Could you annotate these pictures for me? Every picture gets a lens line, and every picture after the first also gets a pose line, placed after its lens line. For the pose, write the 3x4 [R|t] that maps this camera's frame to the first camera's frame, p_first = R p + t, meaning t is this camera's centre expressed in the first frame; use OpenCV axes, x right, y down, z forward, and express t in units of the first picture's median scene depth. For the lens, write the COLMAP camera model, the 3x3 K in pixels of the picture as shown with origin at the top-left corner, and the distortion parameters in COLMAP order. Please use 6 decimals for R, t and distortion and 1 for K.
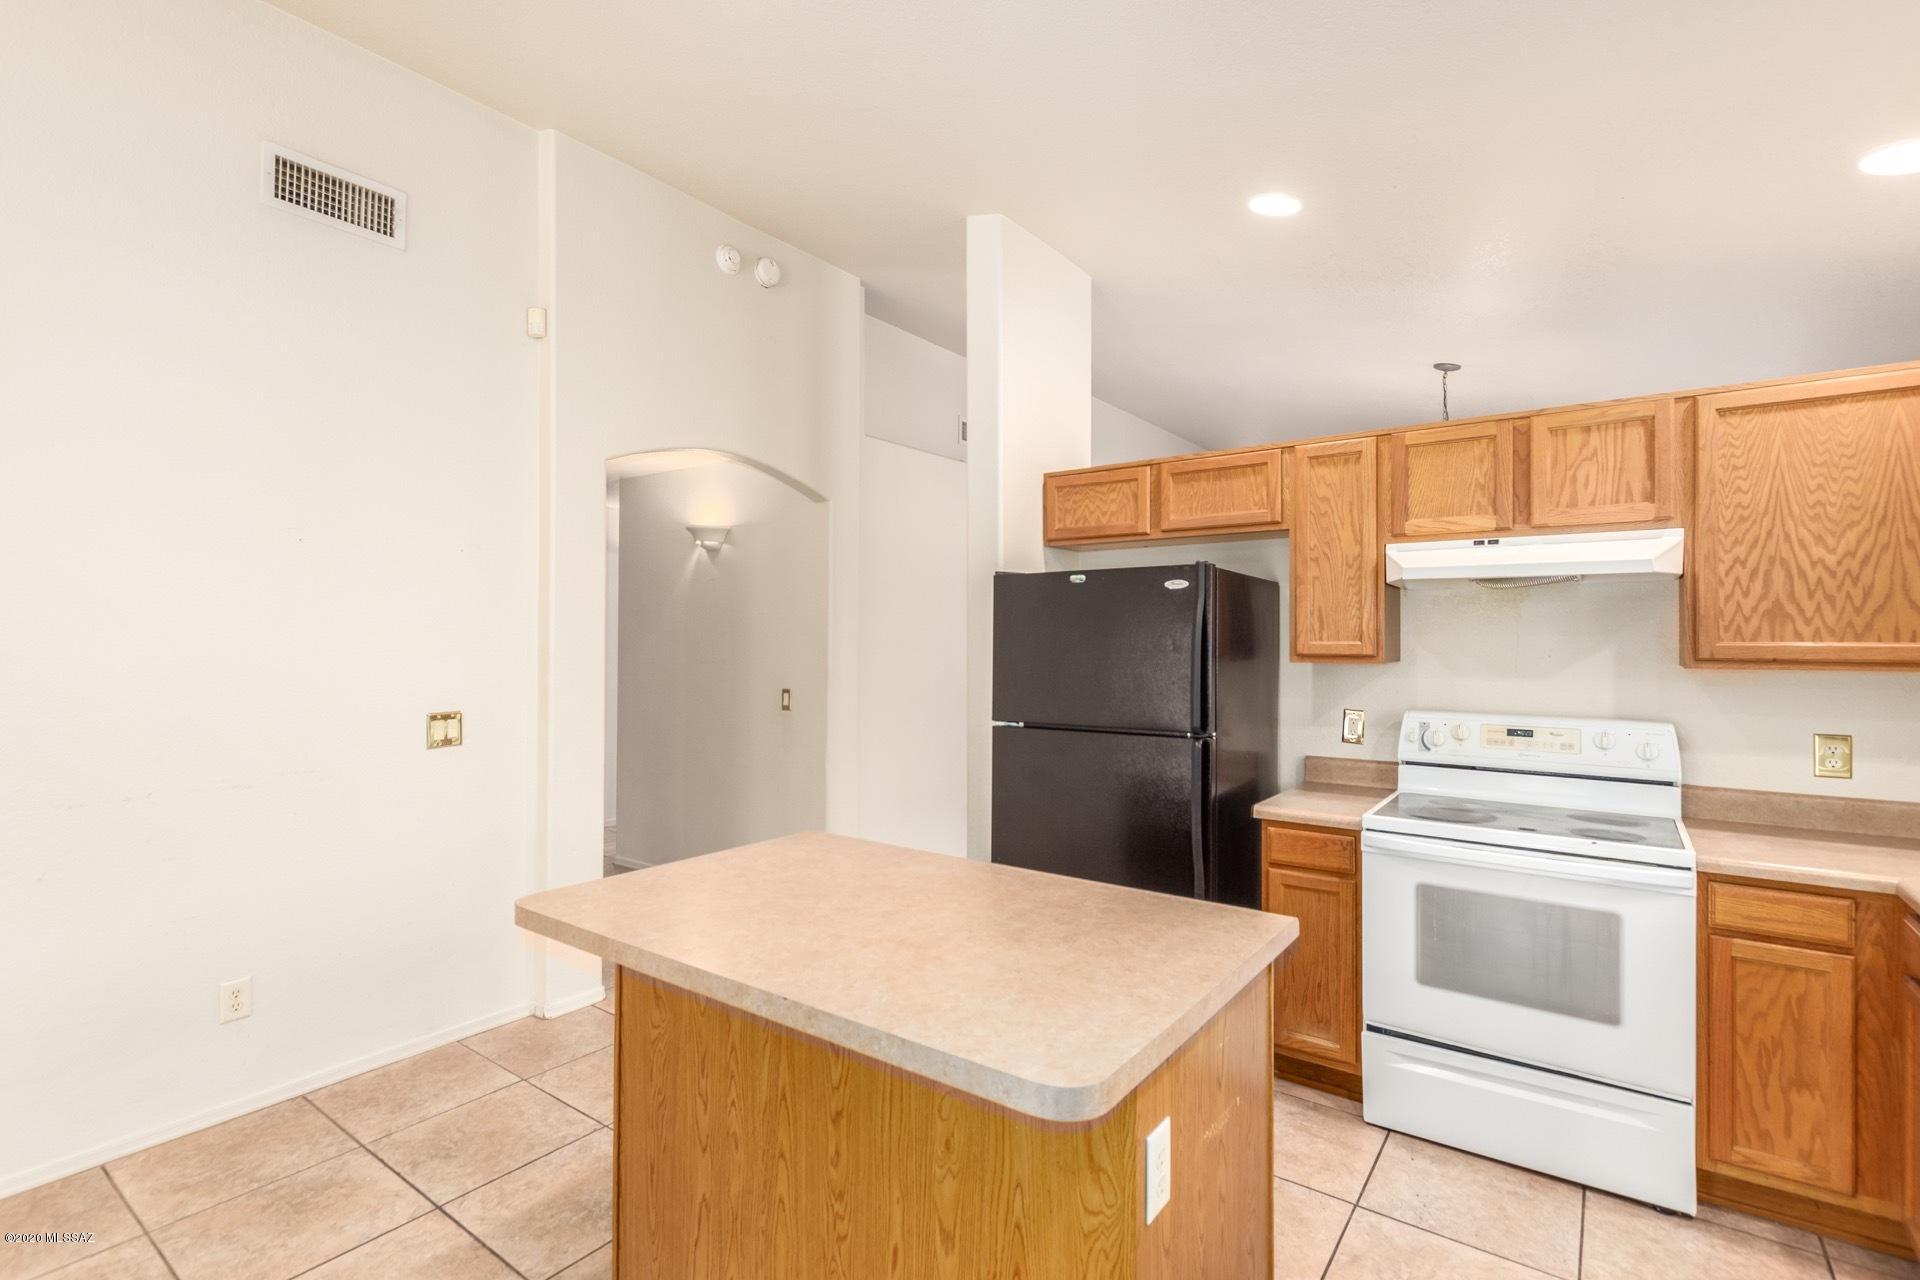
lens RADIAL K [[893.9, 0, 952.9], [0, 893.9, 636.4], [0, 0, 1]] dist [0.007181, -0.002147]
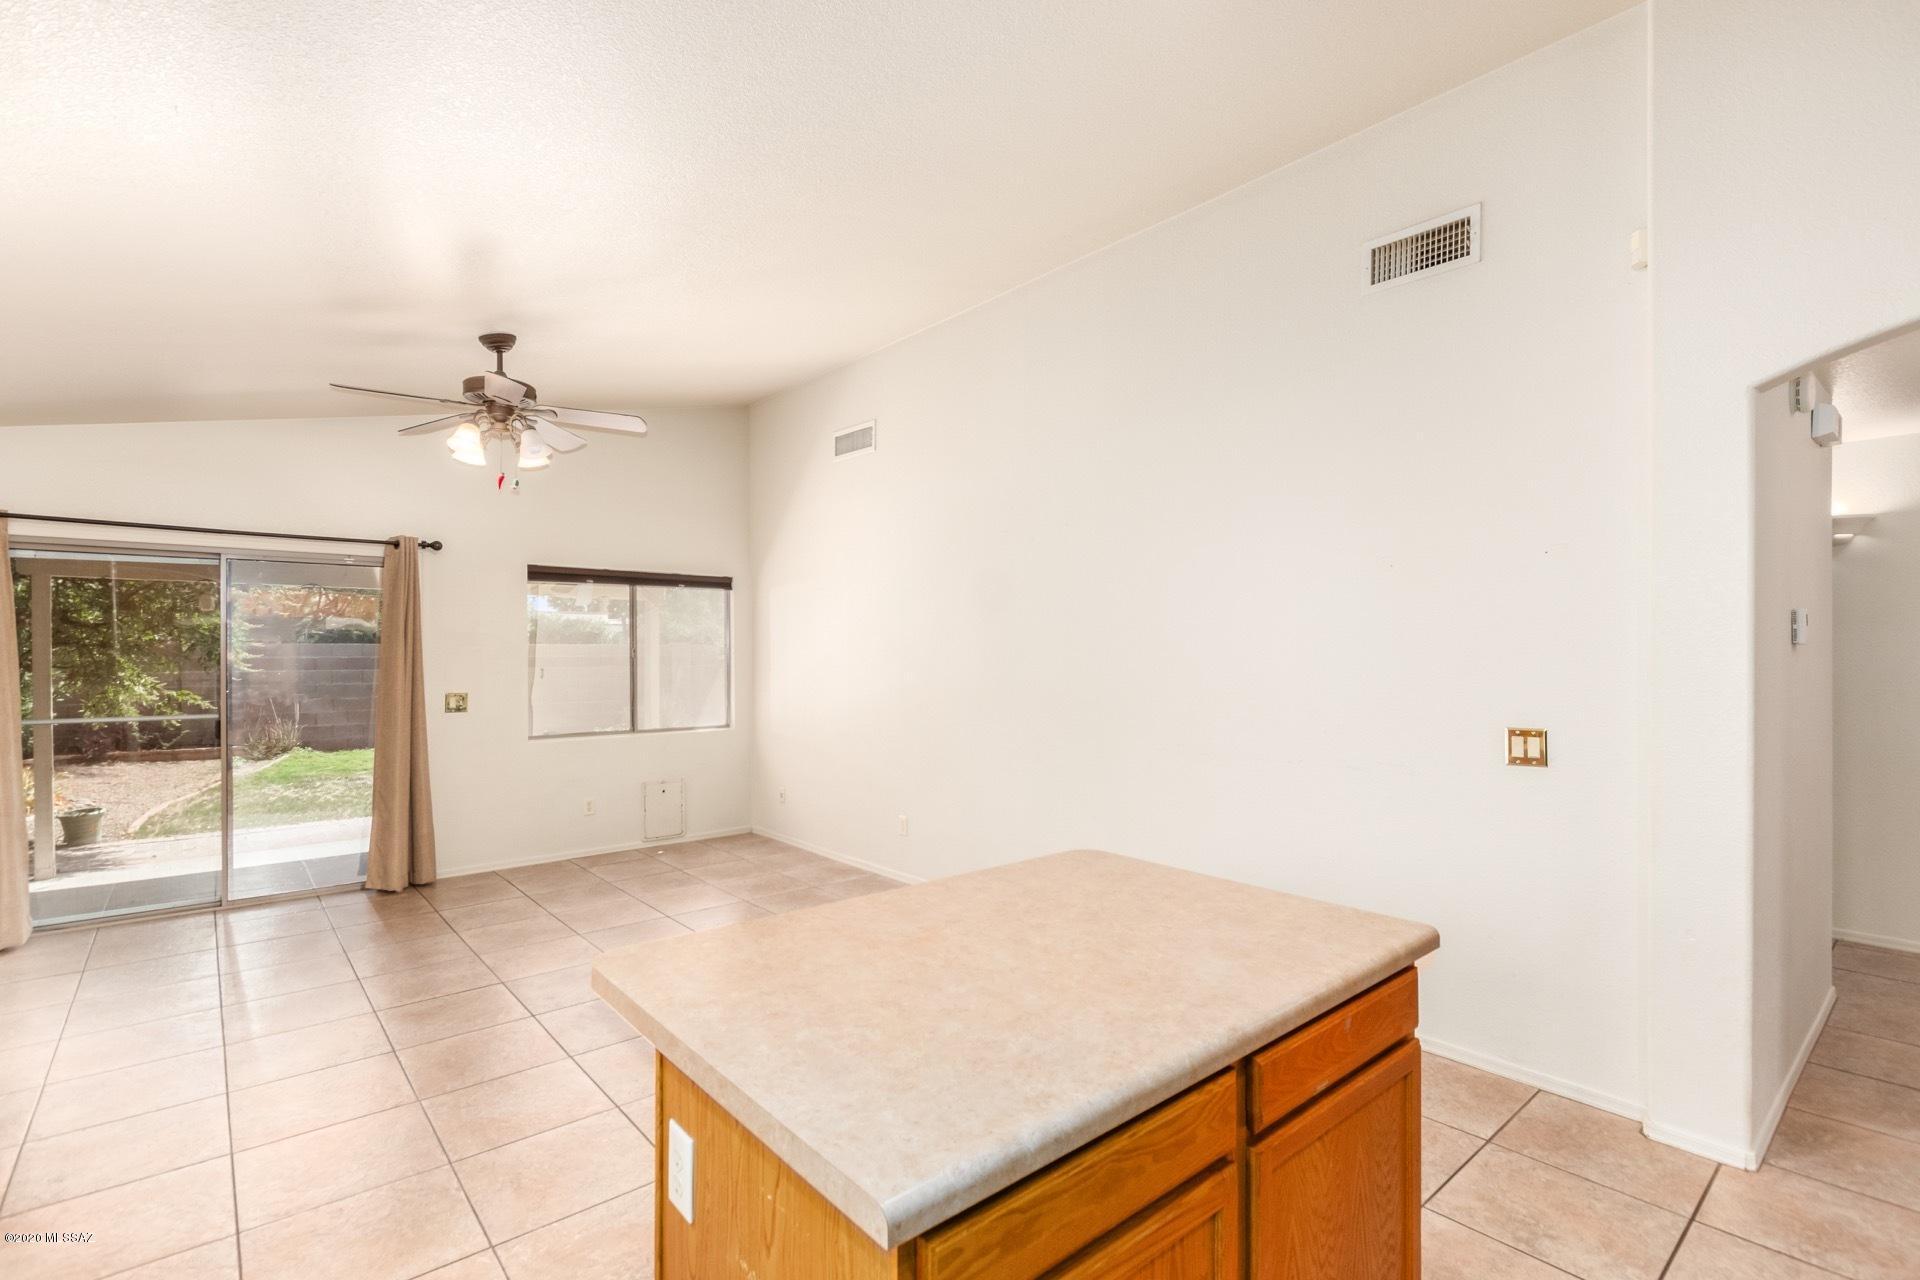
lens RADIAL K [[893.9, 0, 943.0], [0, 893.9, 654.2], [0, 0, 1]] dist [0.007181, -0.002147]
pose [[-0.239114, 0.006011, -0.970973, 0.527035], [0.008751, 0.999954, 0.004035, -0.001036], [0.970952, -0.007532, -0.239156, 0.698254]]
